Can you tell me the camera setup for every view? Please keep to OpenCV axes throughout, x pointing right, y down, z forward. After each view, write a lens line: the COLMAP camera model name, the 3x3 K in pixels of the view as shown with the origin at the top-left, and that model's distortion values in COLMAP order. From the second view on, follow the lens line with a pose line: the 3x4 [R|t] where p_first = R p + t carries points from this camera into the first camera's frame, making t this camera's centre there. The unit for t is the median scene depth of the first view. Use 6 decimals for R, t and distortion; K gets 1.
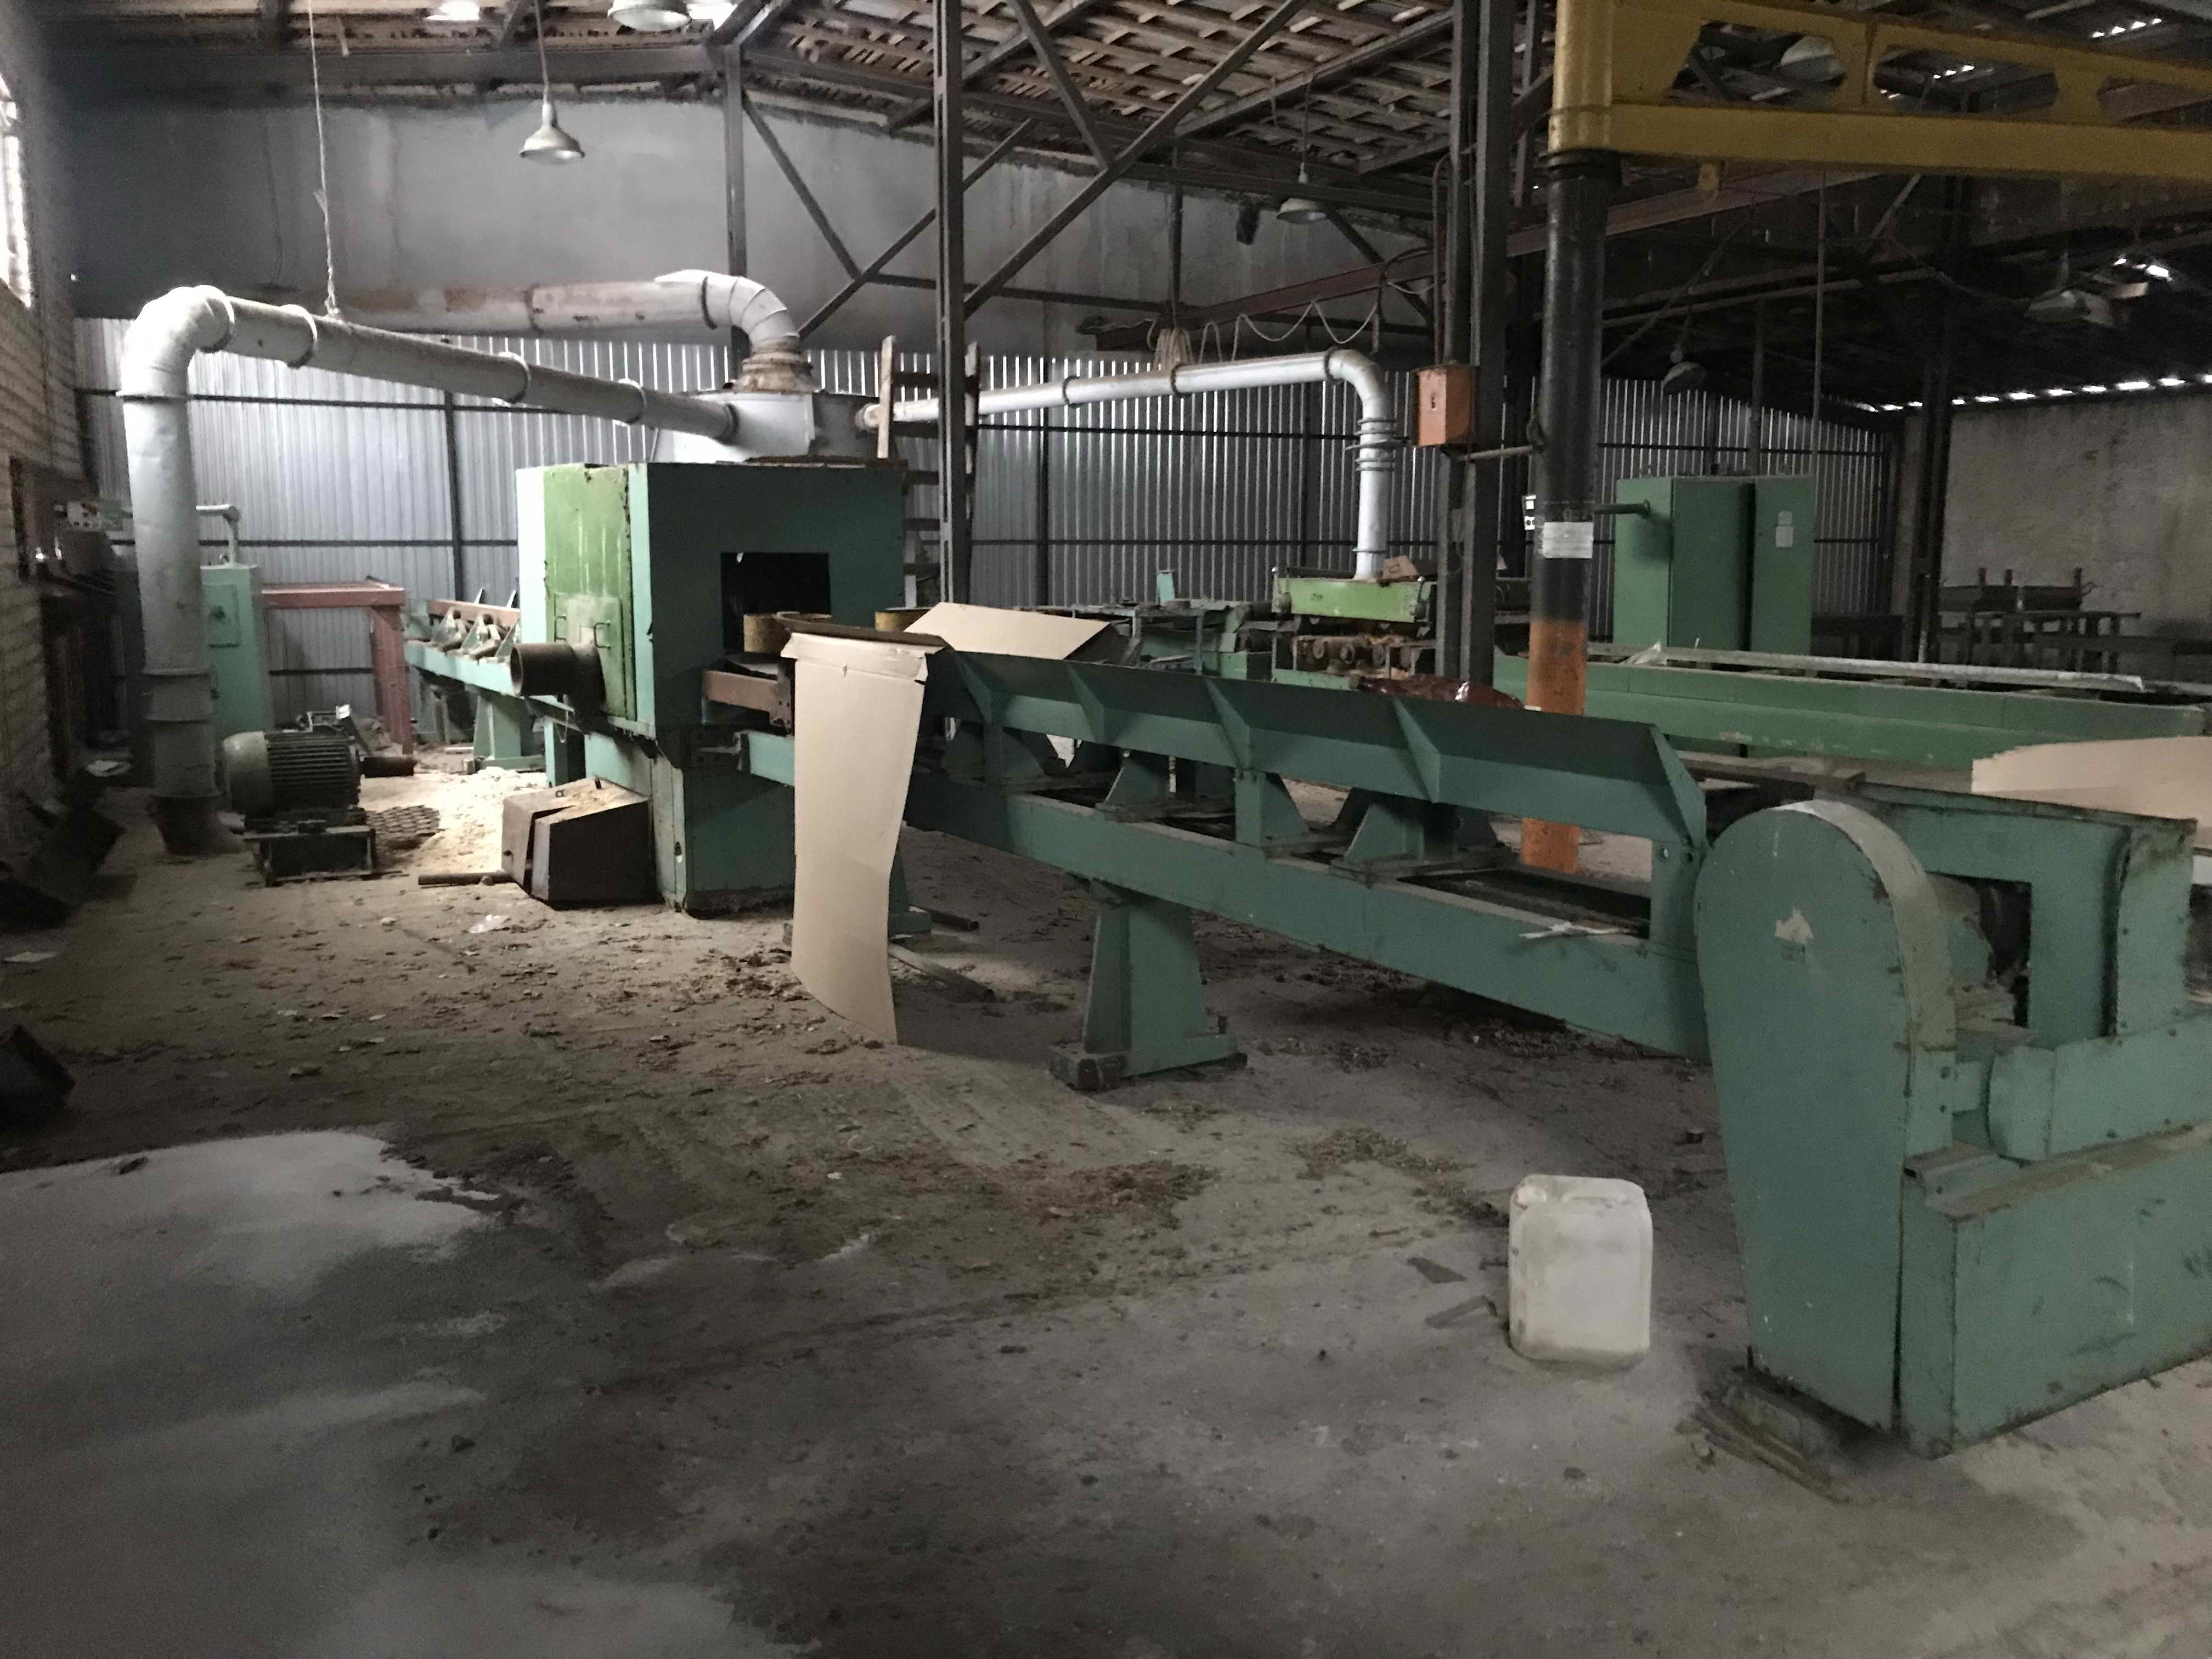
lens RADIAL K [[1846.5, 0, 1106.0], [0, 1846.5, 829.5], [0, 0, 1]] dist [0.031897, -0.002091]
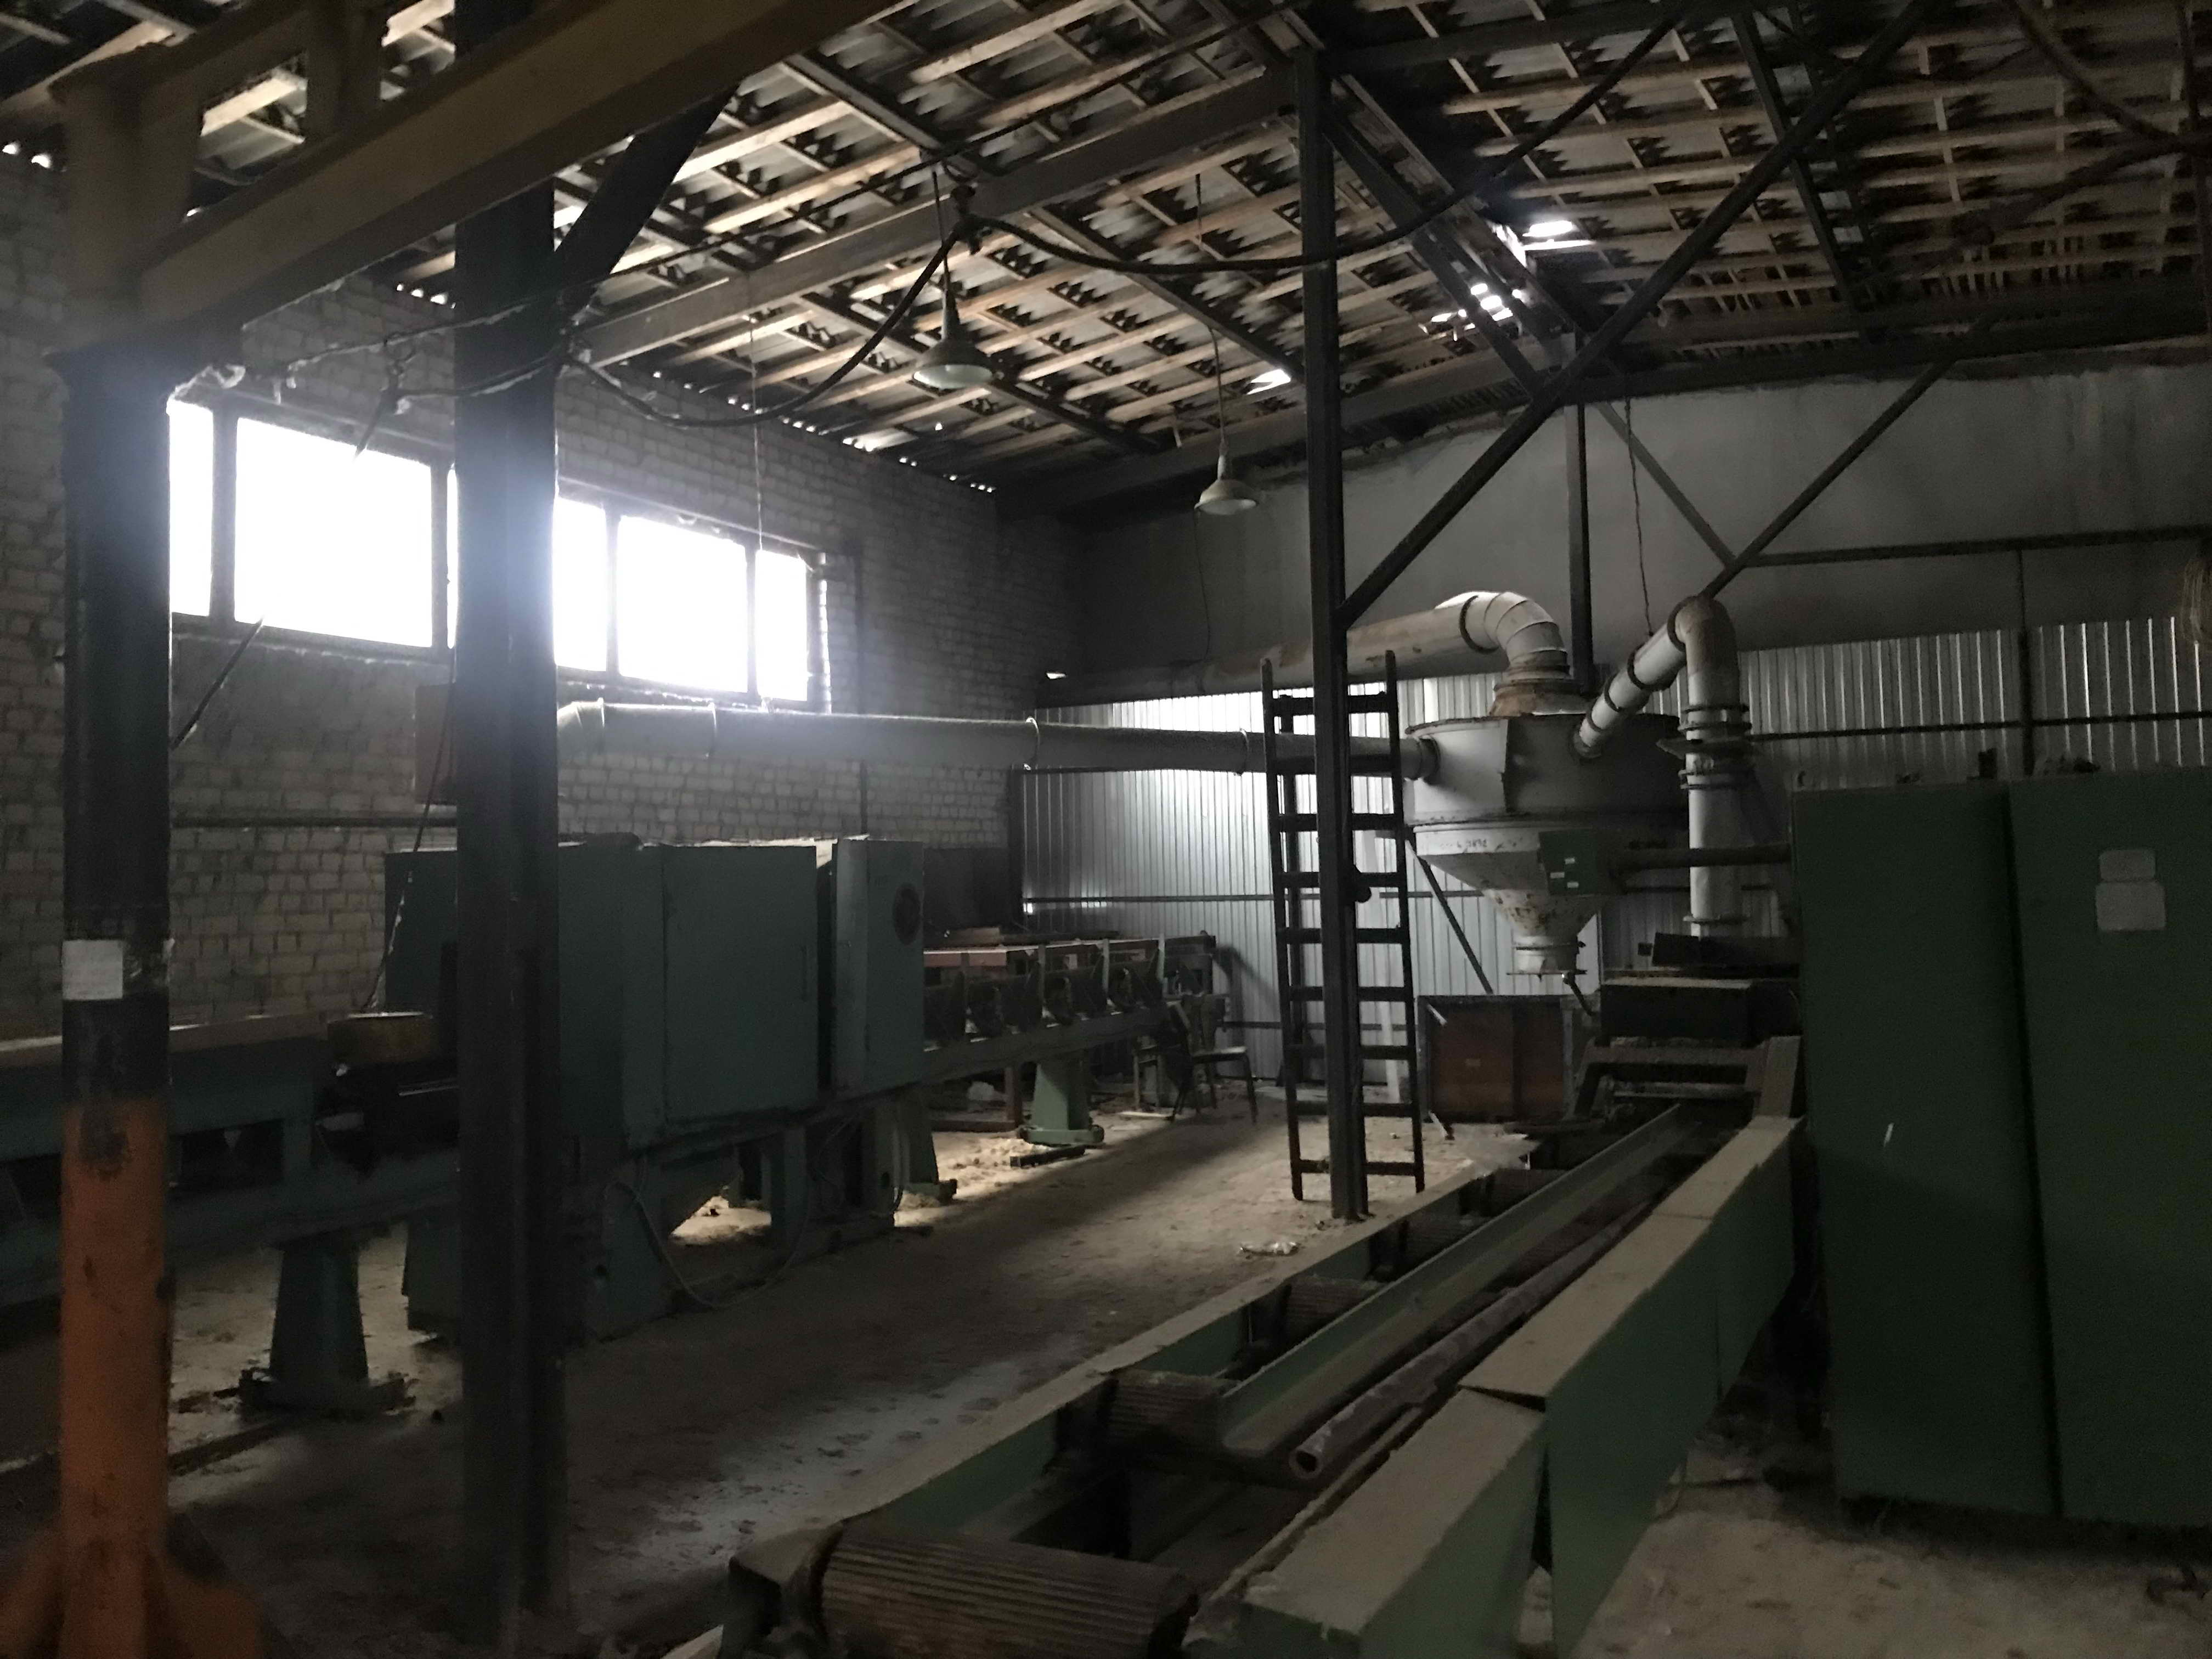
lens RADIAL K [[1846.5, 0, 1106.0], [0, 1846.5, 829.5], [0, 0, 1]] dist [0.031897, -0.002091]
pose [[0.594152, -0.034757, -0.803601, 0.348749], [-0.104326, 0.987297, -0.119836, -0.059034], [0.797558, 0.155038, 0.582978, 0.330940]]
